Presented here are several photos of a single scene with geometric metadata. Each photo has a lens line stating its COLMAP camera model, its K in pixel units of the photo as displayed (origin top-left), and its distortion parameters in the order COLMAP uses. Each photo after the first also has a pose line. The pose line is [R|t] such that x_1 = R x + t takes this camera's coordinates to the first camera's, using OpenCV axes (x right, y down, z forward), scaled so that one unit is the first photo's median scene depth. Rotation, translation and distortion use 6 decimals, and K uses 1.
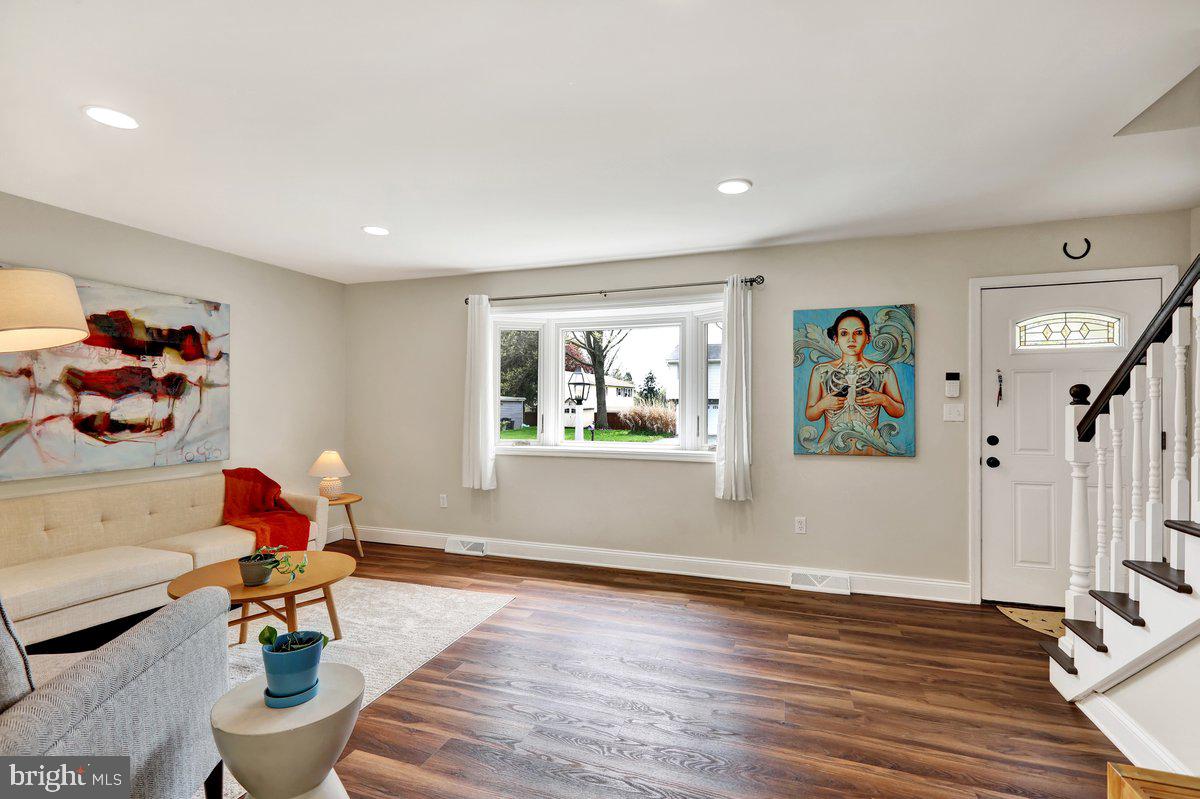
lens RADIAL K [[546.5, 0, 599.1], [0, 546.5, 404.1], [0, 0, 1]] dist [-0.001182, 0.000073]
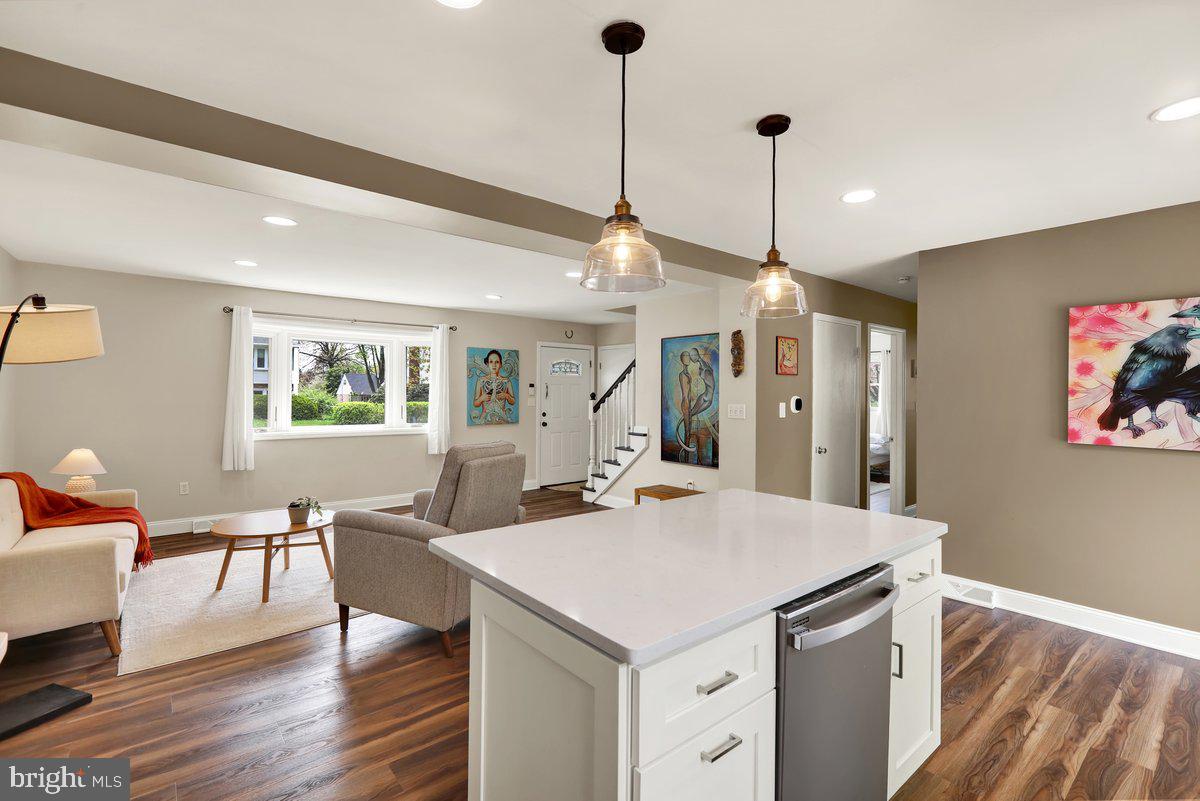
lens RADIAL K [[547.4, 0, 599.5], [0, 547.4, 394.8], [0, 0, 1]] dist [-0.000396, 0.000029]
pose [[0.516331, -0.000607, 0.856389, -1.020474], [-0.009838, 0.999930, 0.006639, -0.029425], [-0.856333, -0.011853, 0.516289, -0.333307]]
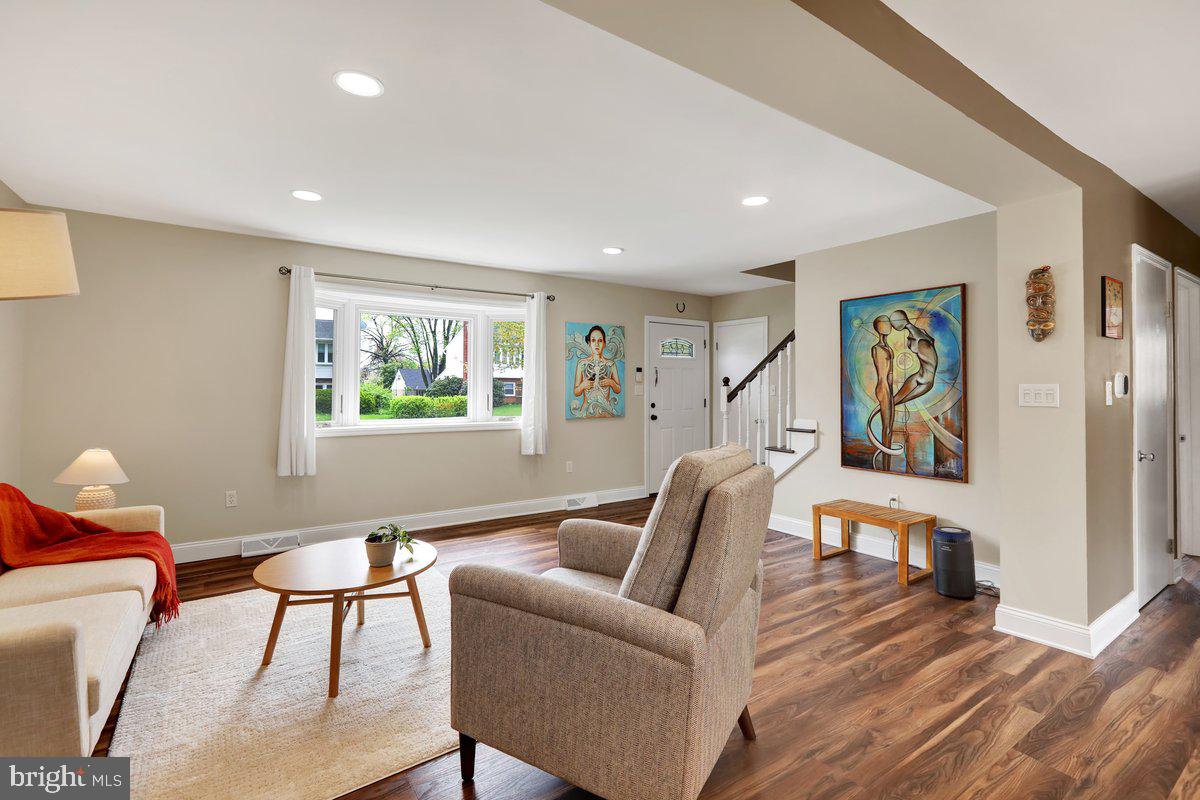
lens RADIAL K [[551.9, 0, 594.2], [0, 551.9, 380.1], [0, 0, 1]] dist [-0.001903, 0.000090]
pose [[0.594250, 0.009960, 0.804218, -0.827274], [-0.004287, 0.999948, -0.009216, -0.000615], [-0.804269, 0.002029, 0.594262, 0.058100]]
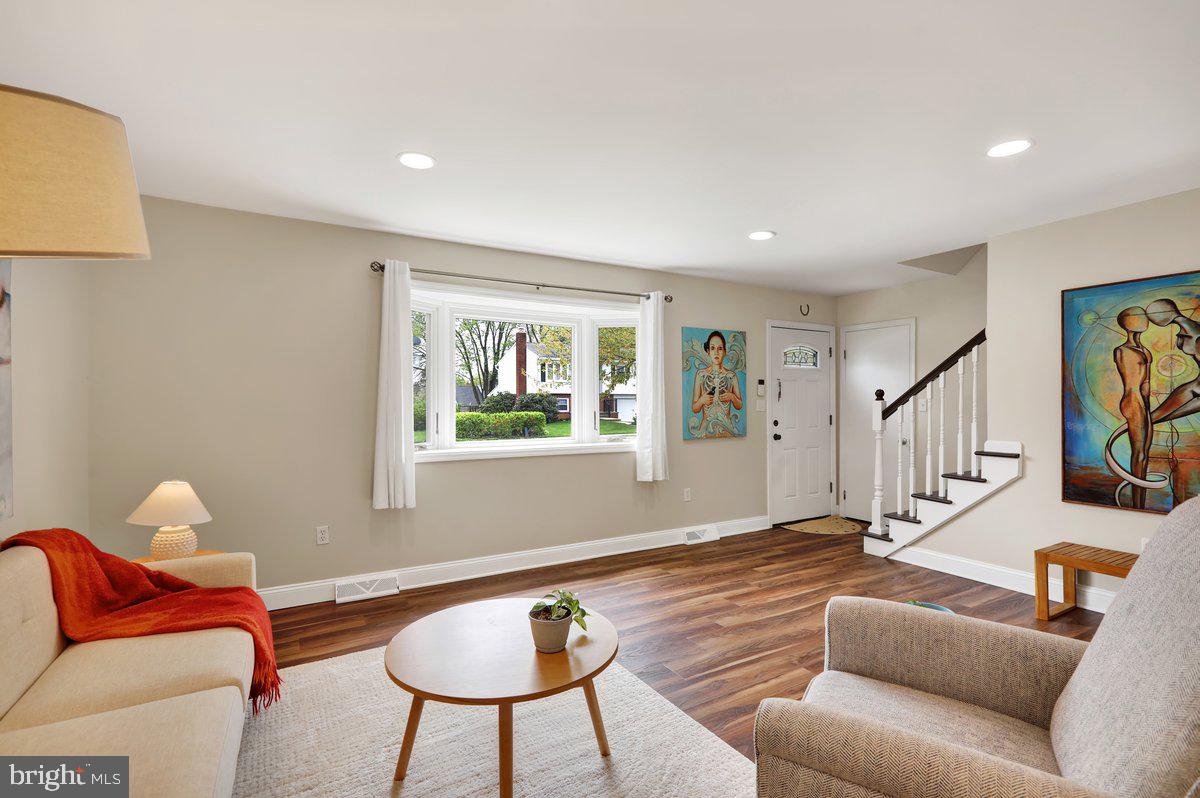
lens RADIAL K [[555.8, 0, 602.1], [0, 555.8, 408.1], [0, 0, 1]] dist [-0.000411, 0.000052]
pose [[0.648332, -0.011460, 0.761271, -0.780797], [0.001705, 0.999906, 0.013601, 0.000059], [-0.761356, -0.007520, 0.648291, 0.318929]]
